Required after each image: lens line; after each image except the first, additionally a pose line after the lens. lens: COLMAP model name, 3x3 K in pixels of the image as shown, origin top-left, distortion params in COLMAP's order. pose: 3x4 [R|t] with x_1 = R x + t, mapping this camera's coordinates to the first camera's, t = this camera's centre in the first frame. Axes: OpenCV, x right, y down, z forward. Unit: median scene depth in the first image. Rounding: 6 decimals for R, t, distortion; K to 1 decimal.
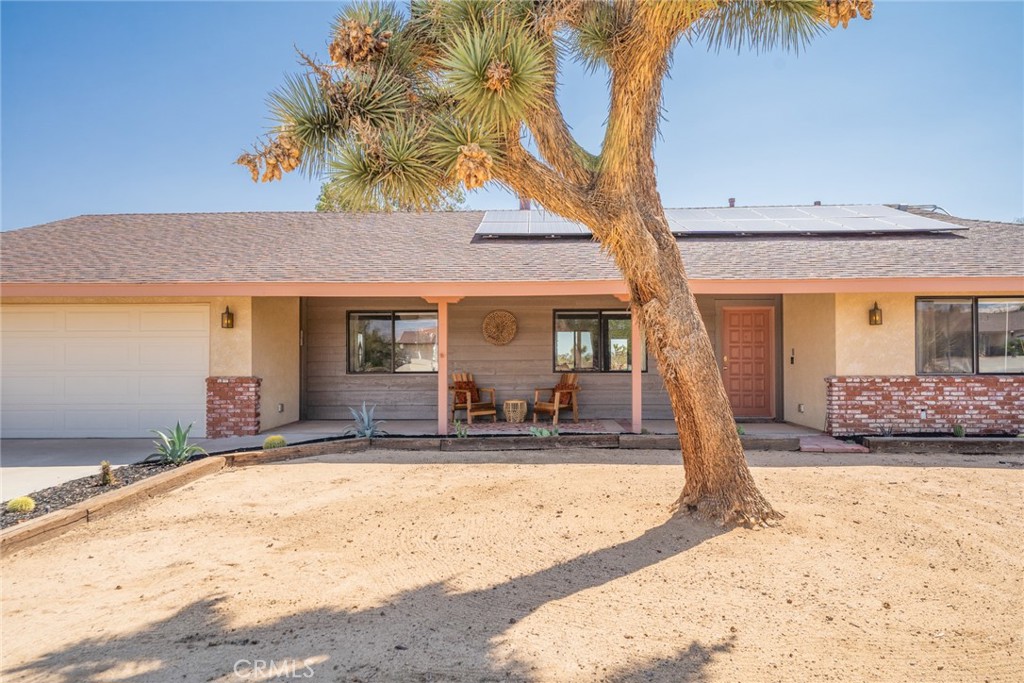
lens RADIAL K [[680.2, 0, 508.7], [0, 680.2, 348.5], [0, 0, 1]] dist [0.024593, -0.001176]
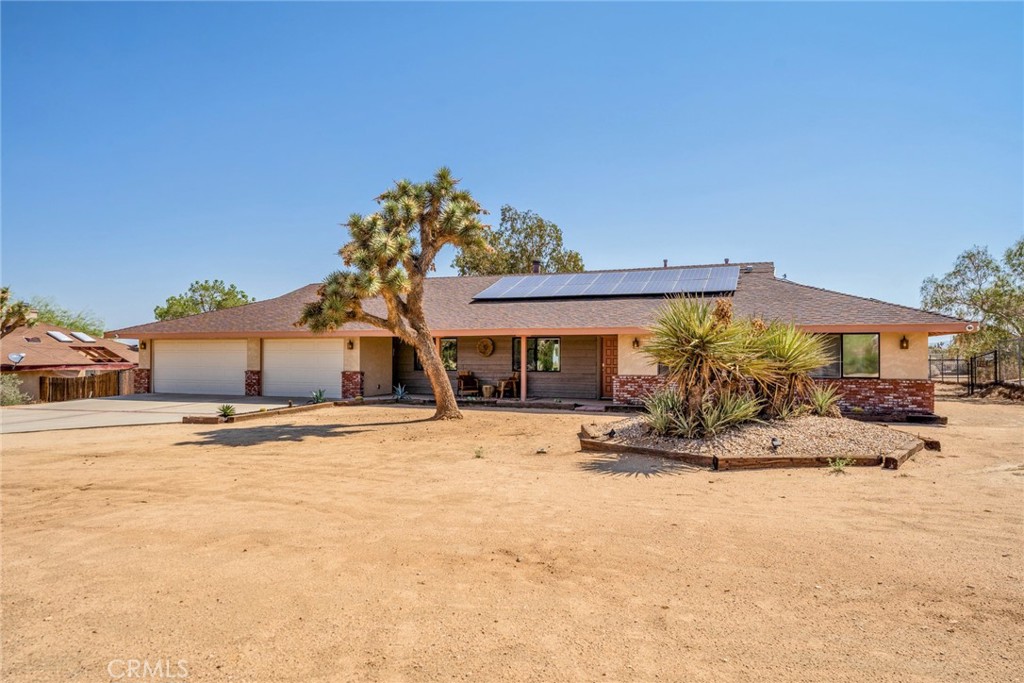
lens RADIAL K [[680.2, 0, 508.7], [0, 680.2, 348.5], [0, 0, 1]] dist [0.024593, -0.001176]
pose [[0.942915, 0.002892, -0.333021, 0.711143], [-0.001697, 0.999991, 0.003880, -0.036891], [0.333030, -0.003094, 0.942911, -0.803700]]
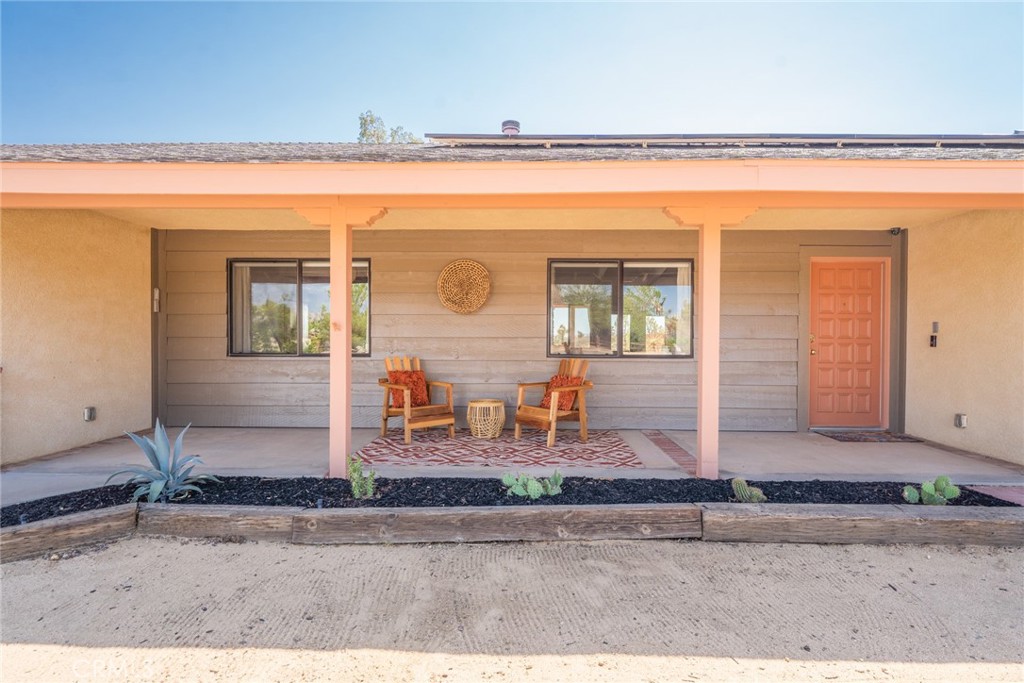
lens RADIAL K [[549.9, 0, 512.0], [0, 549.9, 341.5], [0, 0, 1]] dist [0.003234, 0.000407]
pose [[0.999888, 0.007963, 0.012677, 0.026659], [-0.008224, 0.999753, 0.020667, 0.010588], [-0.012510, -0.020769, 0.999706, 0.501411]]
